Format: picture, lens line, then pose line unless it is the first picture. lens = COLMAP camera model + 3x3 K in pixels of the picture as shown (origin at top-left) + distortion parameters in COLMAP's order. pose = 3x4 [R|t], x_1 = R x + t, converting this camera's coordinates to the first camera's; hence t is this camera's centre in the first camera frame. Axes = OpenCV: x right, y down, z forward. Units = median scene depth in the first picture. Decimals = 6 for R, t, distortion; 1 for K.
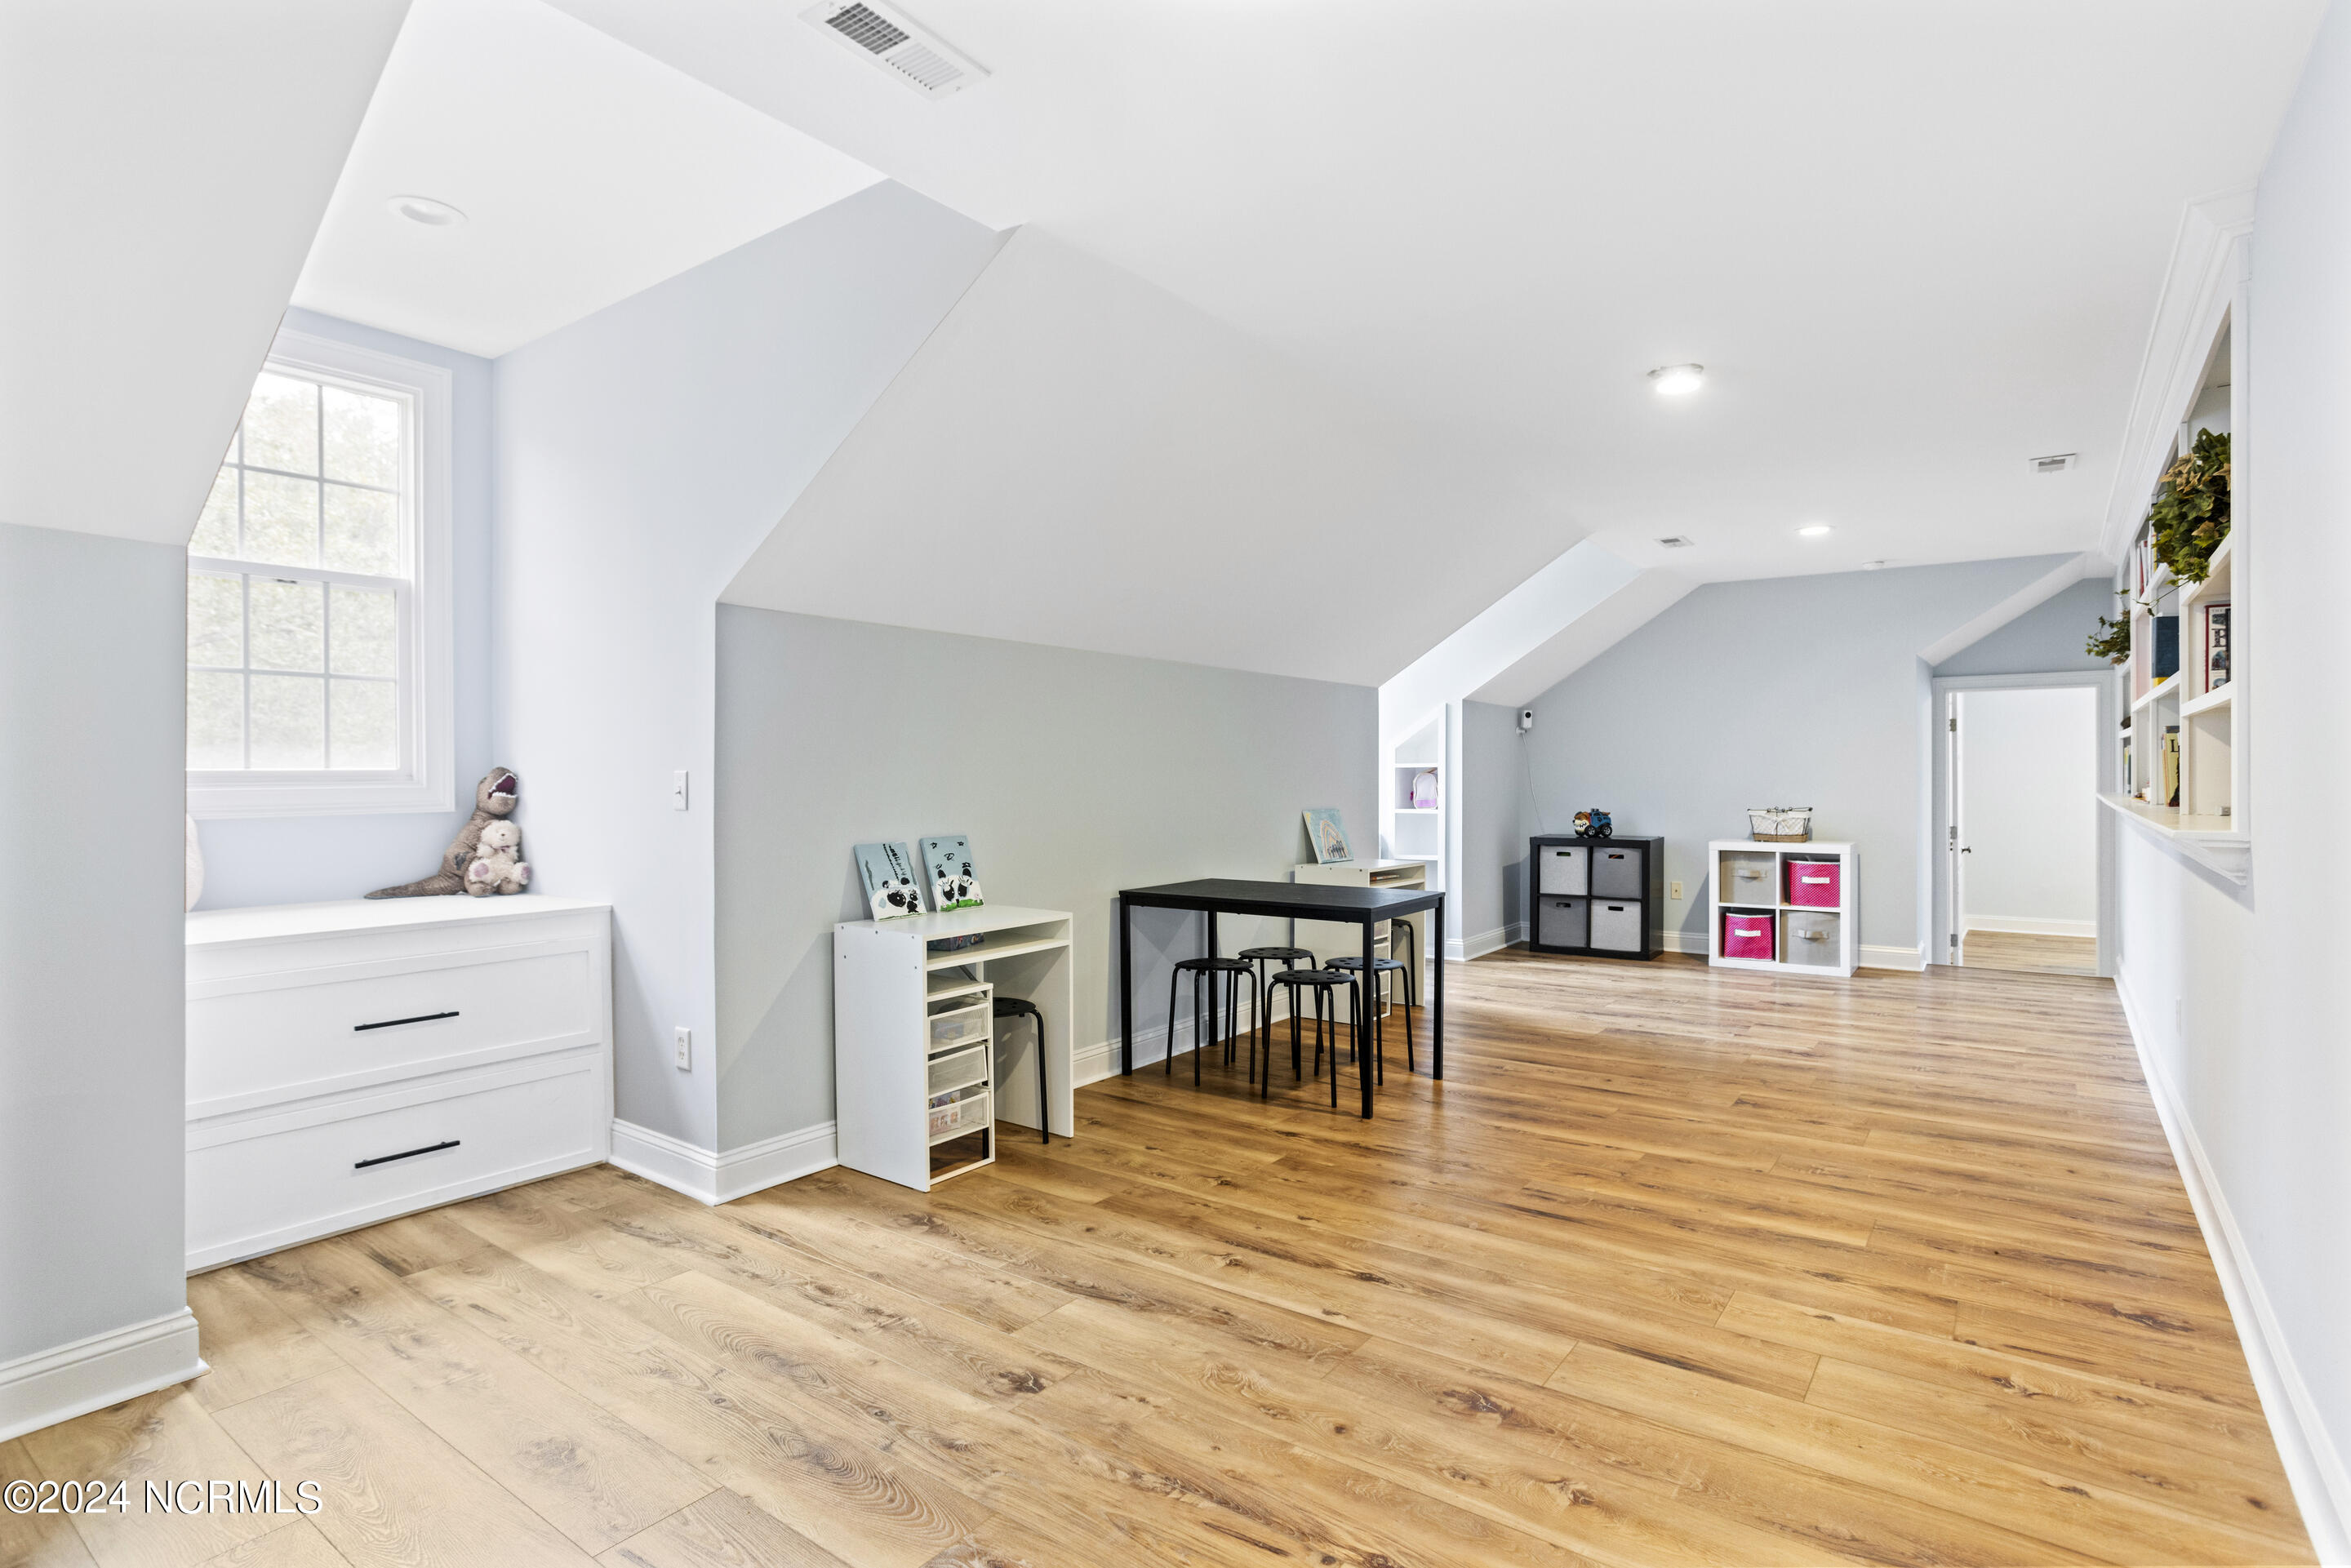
lens RADIAL K [[1151.0, 0, 1196.6], [0, 1151.0, 779.1], [0, 0, 1]] dist [-0.048759, -0.000440]
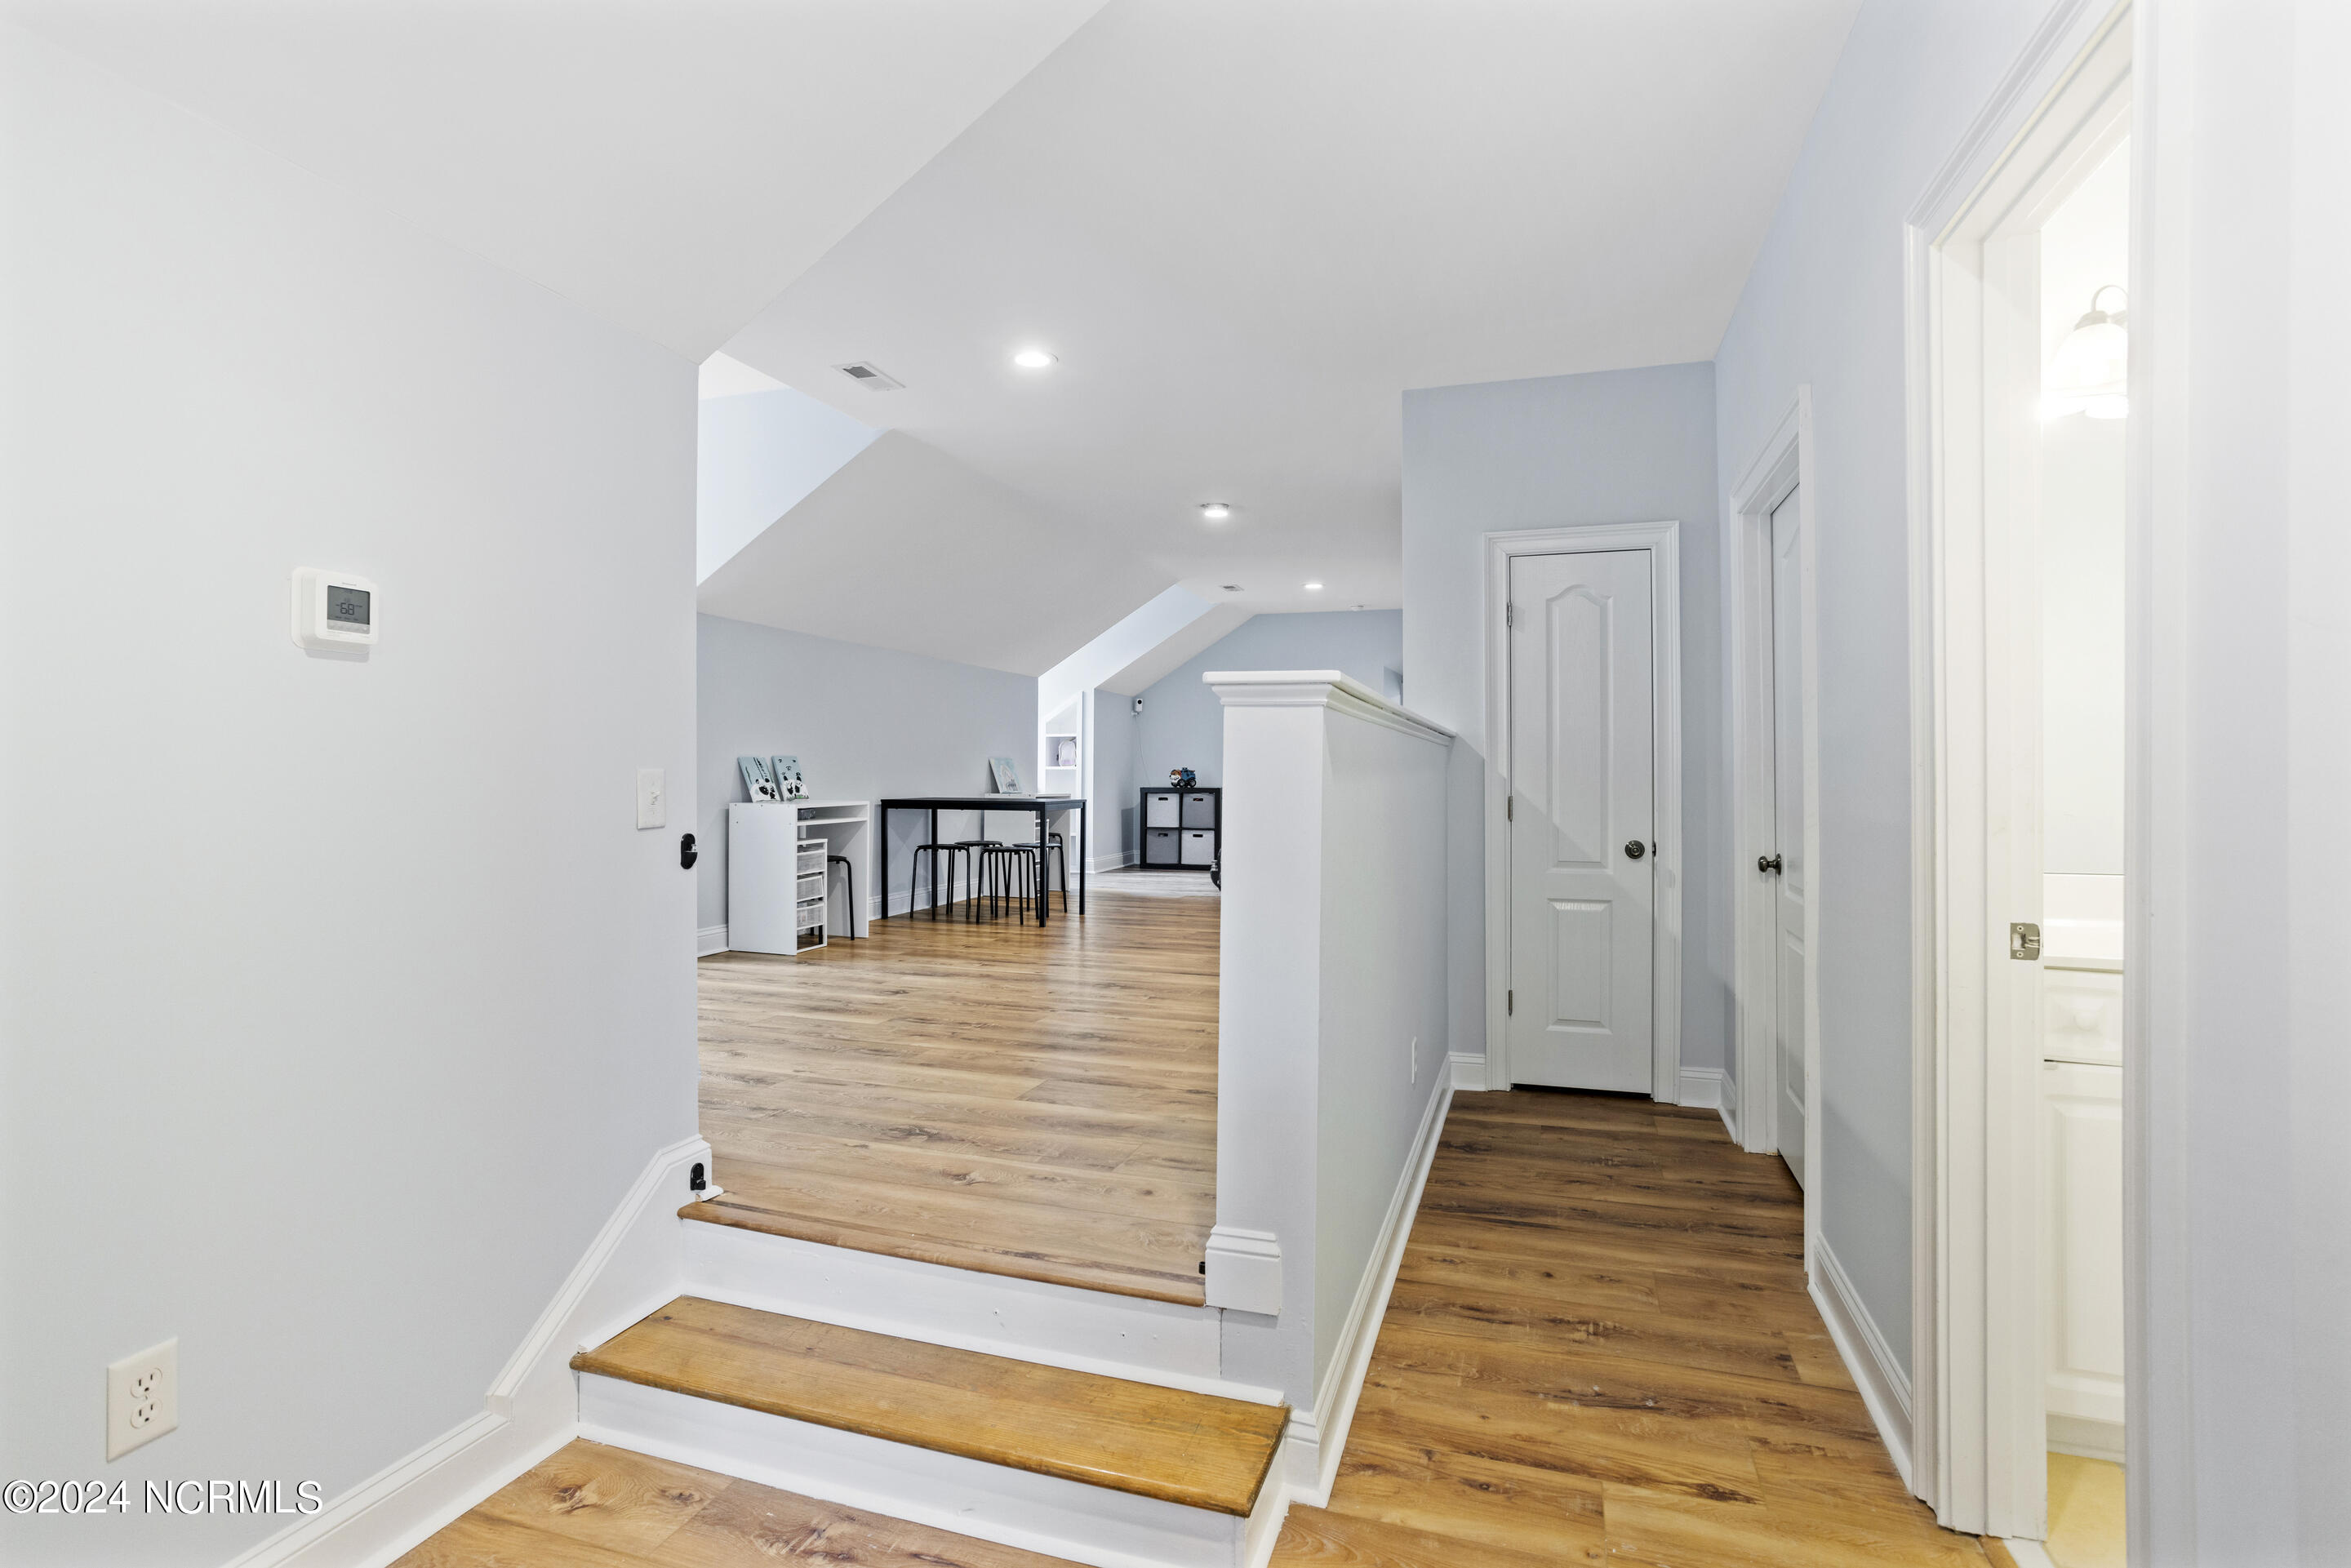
lens RADIAL K [[1136.0, 0, 1181.9], [0, 1136.0, 771.2], [0, 0, 1]] dist [-0.032914, 0.001701]
pose [[0.951387, 0.007477, 0.307908, -0.147937], [-0.005177, 0.999952, -0.008286, 0.067814], [-0.307956, 0.006290, 0.951380, -0.561450]]
